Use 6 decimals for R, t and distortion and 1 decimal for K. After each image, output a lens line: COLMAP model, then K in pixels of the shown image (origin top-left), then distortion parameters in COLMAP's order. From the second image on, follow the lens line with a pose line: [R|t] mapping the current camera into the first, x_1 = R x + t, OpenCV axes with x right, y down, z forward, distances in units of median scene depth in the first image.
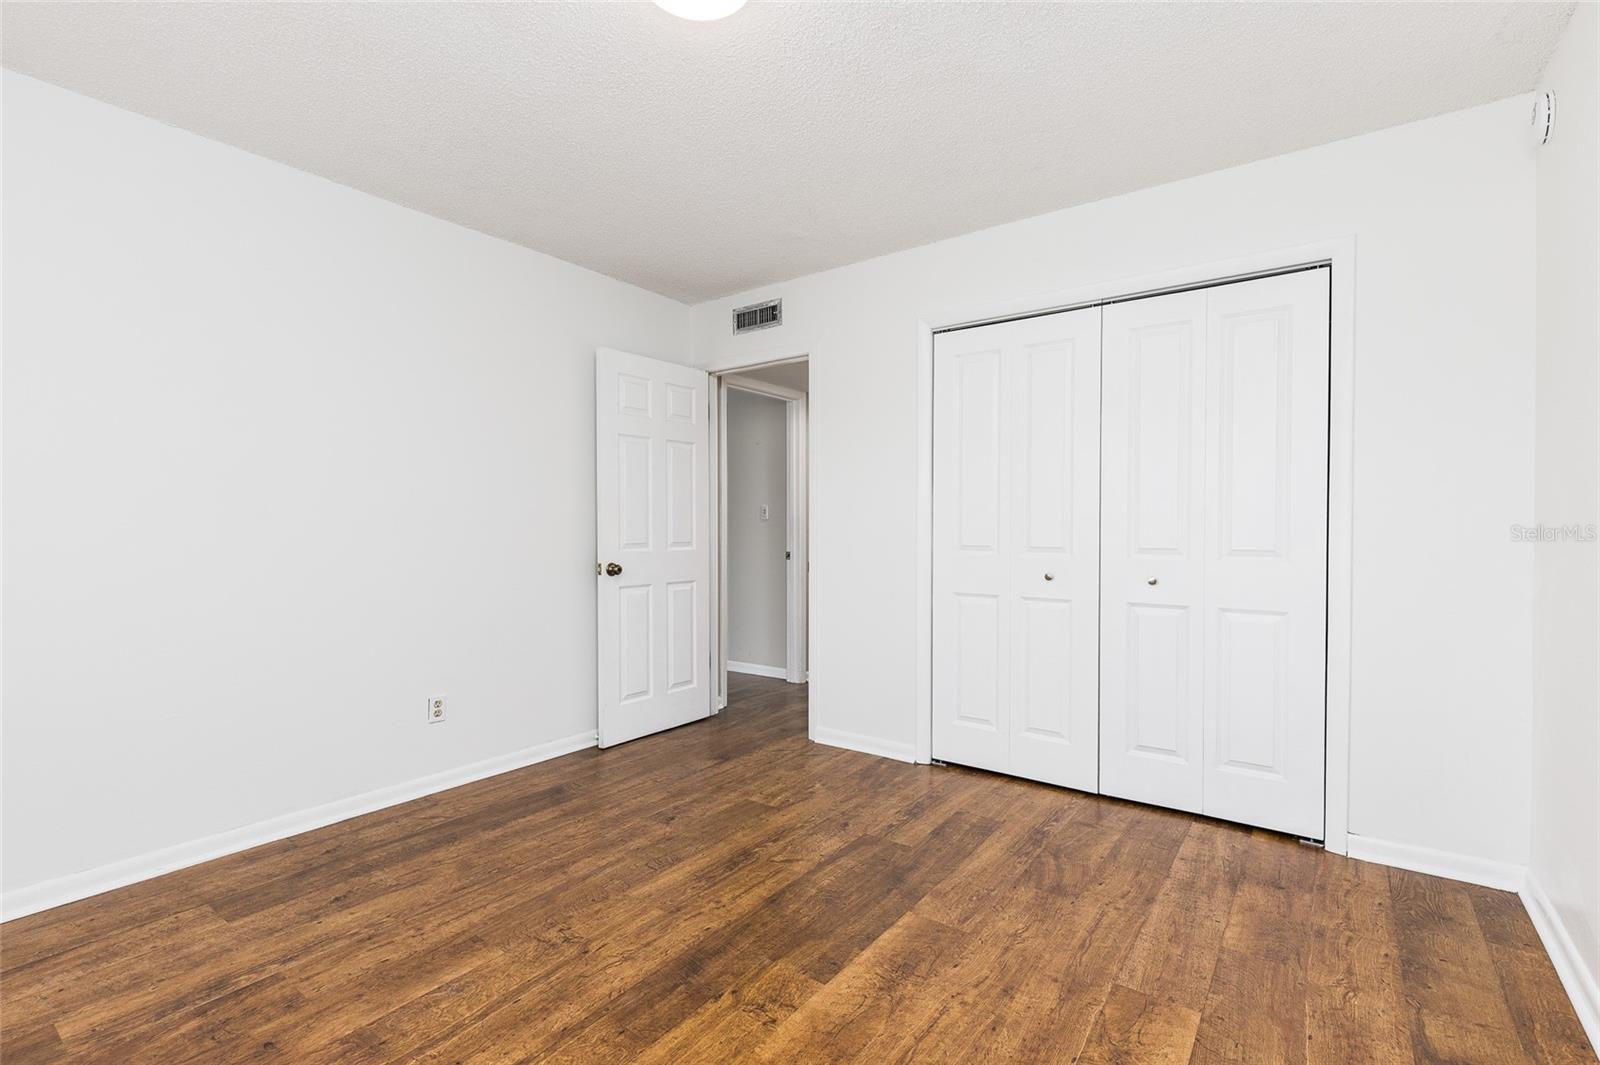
lens RADIAL K [[723.3, 0, 800.0], [0, 723.3, 531.8], [0, 0, 1]] dist [0.005060, -0.001073]
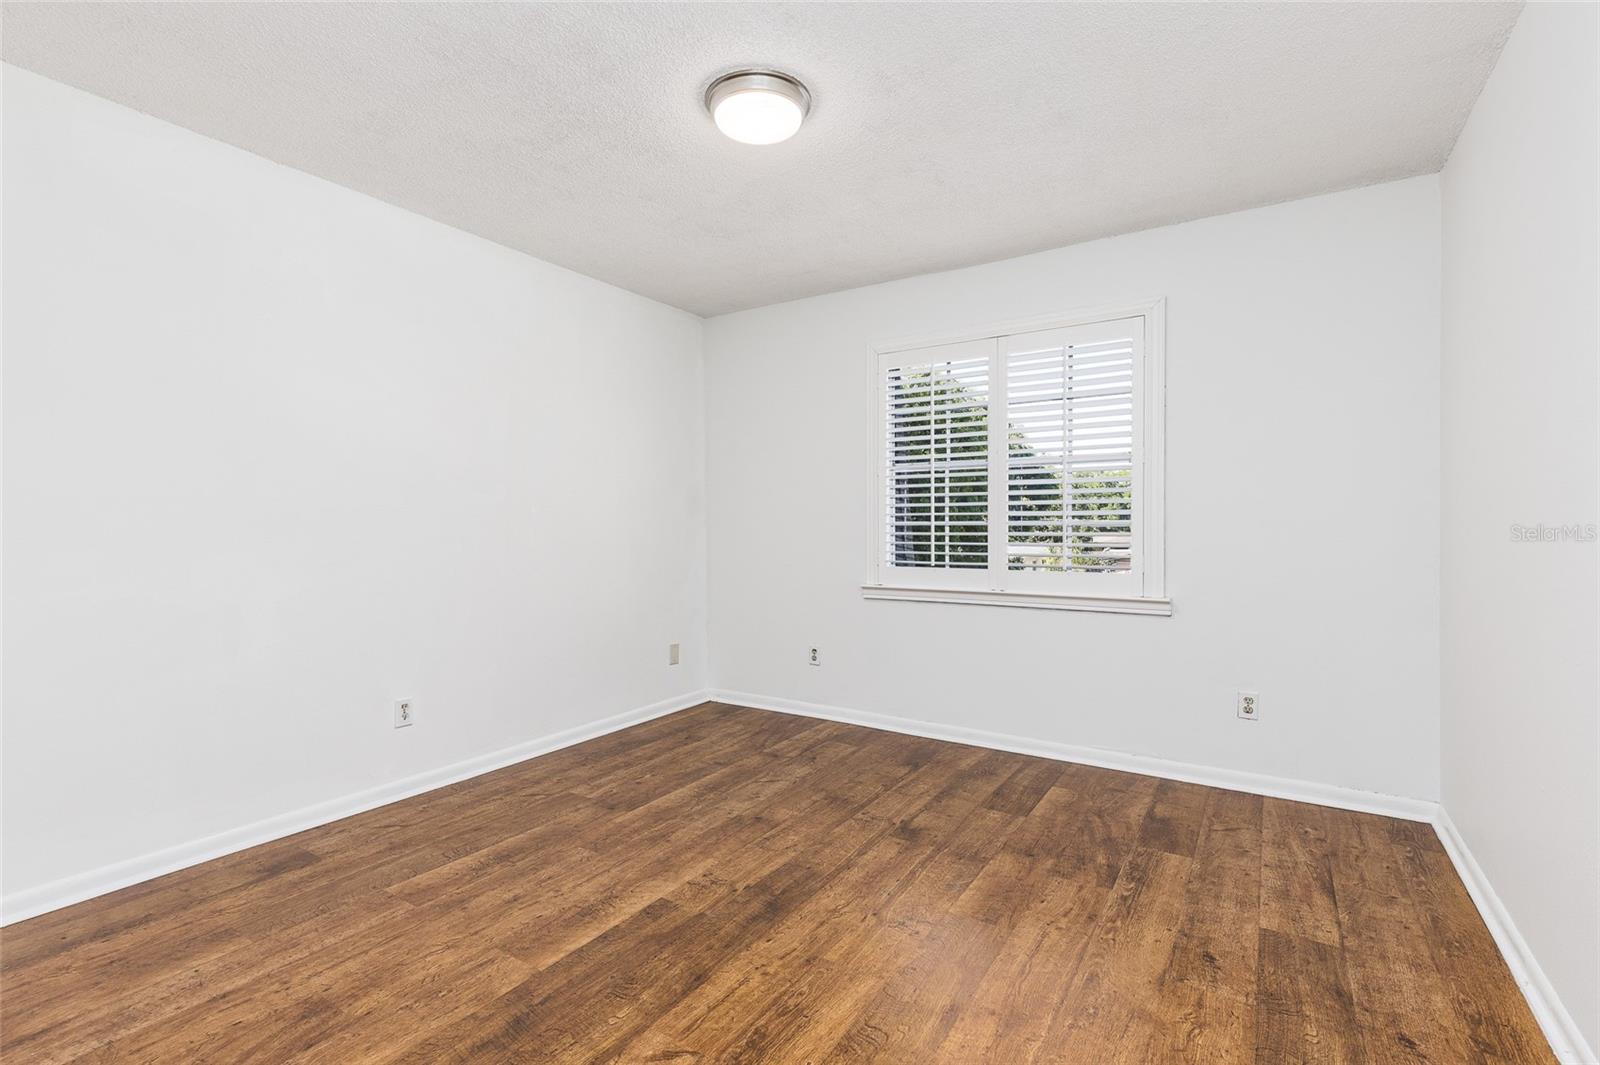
lens RADIAL K [[723.3, 0, 800.3], [0, 723.3, 529.2], [0, 0, 1]] dist [0.005060, -0.001073]
pose [[-0.998106, 0.004124, -0.061374, -0.116971], [0.003515, 0.999944, 0.010024, -0.010622], [0.061412, 0.009789, -0.998065, 2.042796]]
